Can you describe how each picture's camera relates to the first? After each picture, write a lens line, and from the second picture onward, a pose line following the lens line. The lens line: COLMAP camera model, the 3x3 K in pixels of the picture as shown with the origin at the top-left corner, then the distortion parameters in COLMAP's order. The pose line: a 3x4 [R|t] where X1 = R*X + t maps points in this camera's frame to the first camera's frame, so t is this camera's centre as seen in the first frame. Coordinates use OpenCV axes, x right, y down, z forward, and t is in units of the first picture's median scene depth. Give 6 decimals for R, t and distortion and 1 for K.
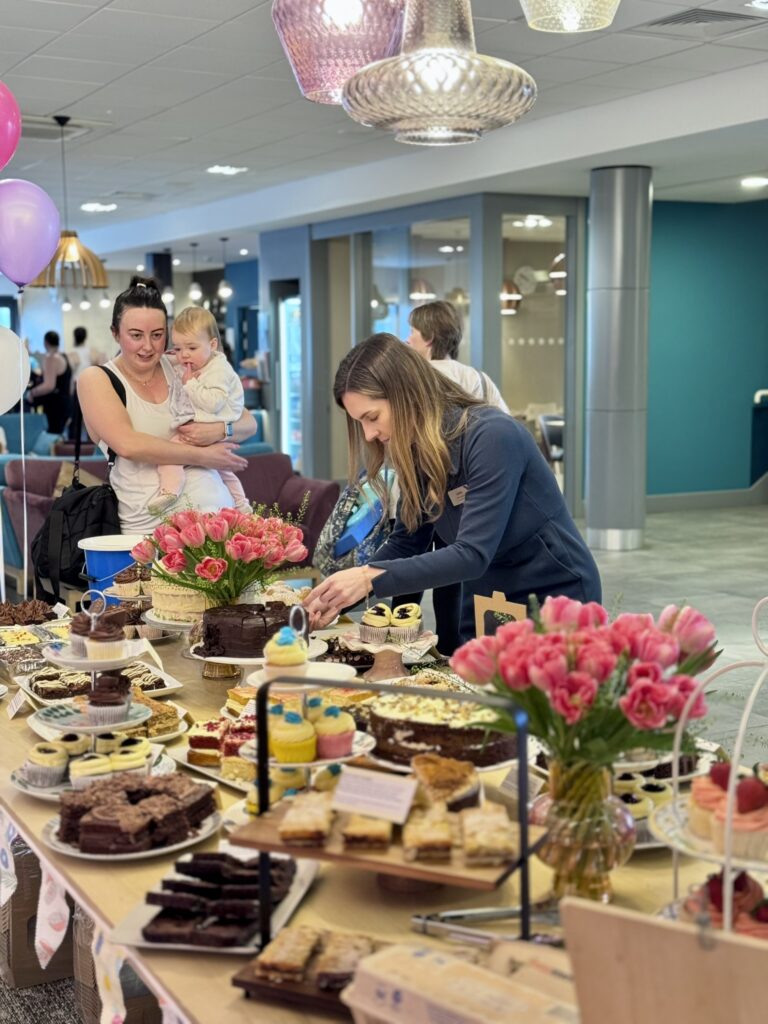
lens RADIAL K [[1412.0, 0, 384.0], [0, 1412.0, 512.0], [0, 0, 1]] dist [0.139356, -0.075327]
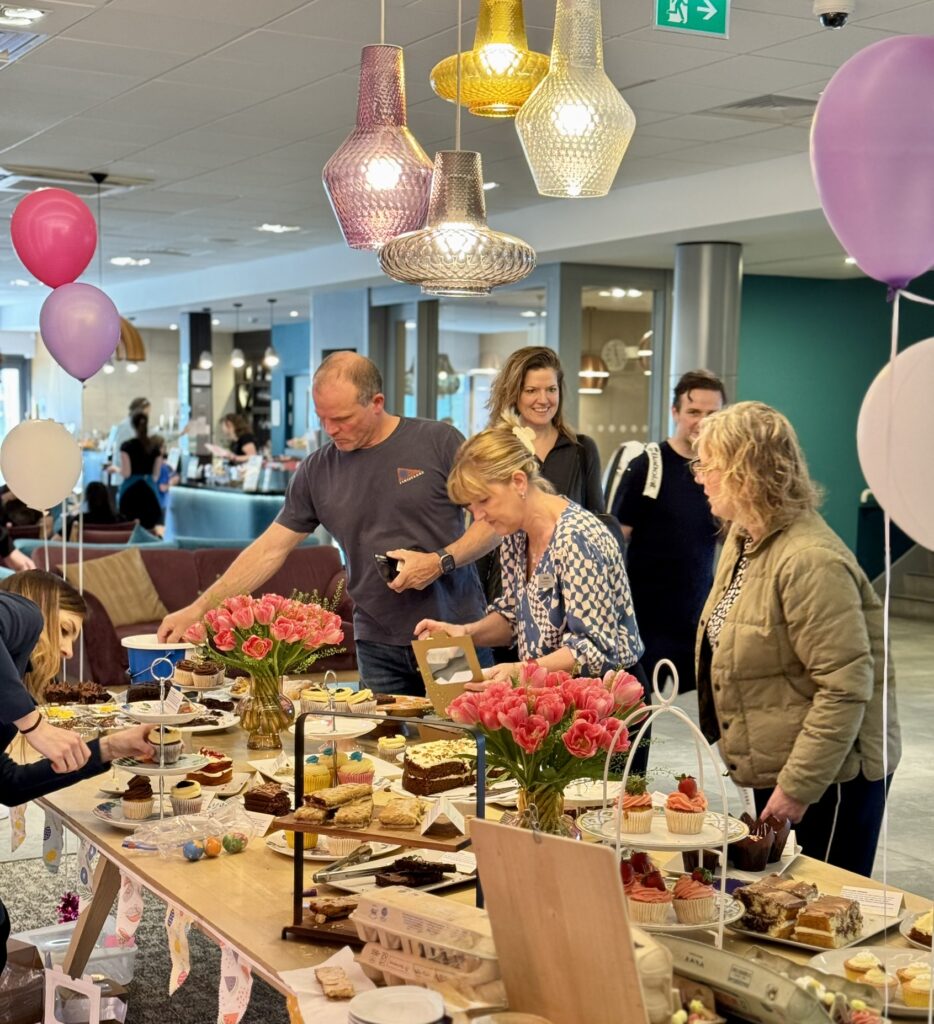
lens RADIAL K [[1708.2, 0, 466.2], [0, 1708.2, 602.5], [0, 0, 1]] dist [-0.001320, 1.195309]
pose [[0.999698, 0.023789, 0.006216, 0.034093], [-0.023726, 0.999669, -0.009943, 0.013447], [-0.006451, 0.009792, 0.999931, -0.356880]]
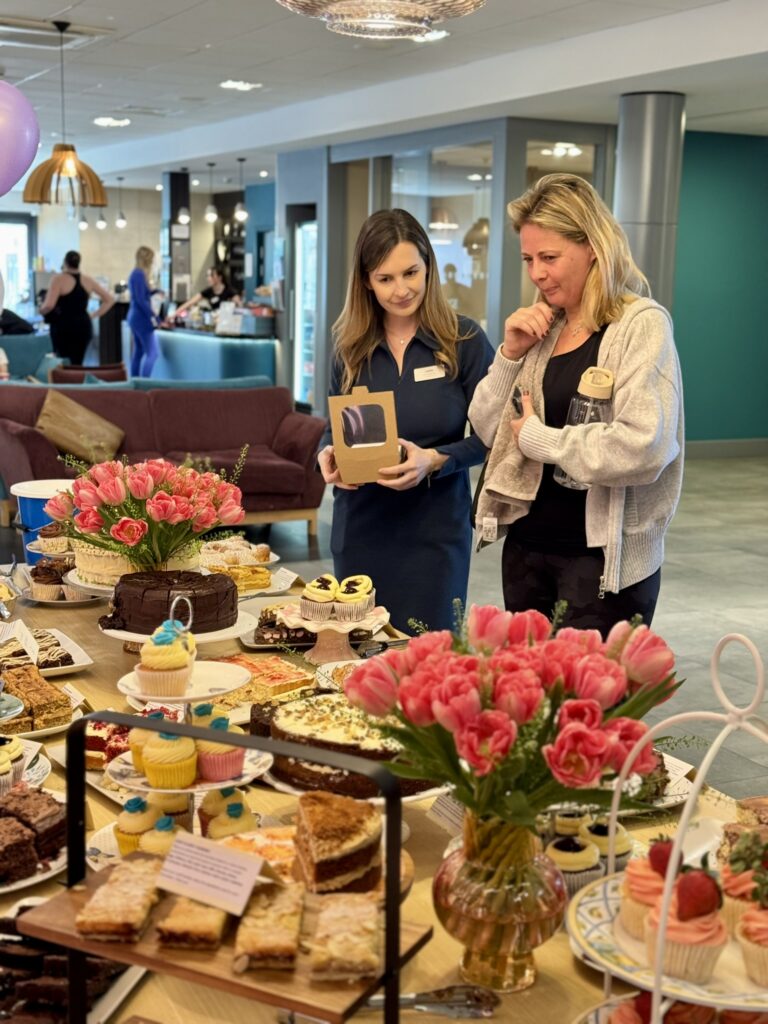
lens RADIAL K [[1419.1, 0, 384.0], [0, 1419.1, 512.0], [0, 0, 1]] dist [0.188345, -0.433032]
pose [[0.999291, 0.034136, -0.015871, 0.049092], [-0.033347, 0.998313, 0.047532, -0.018816], [0.017466, -0.046969, 0.998744, 0.123585]]
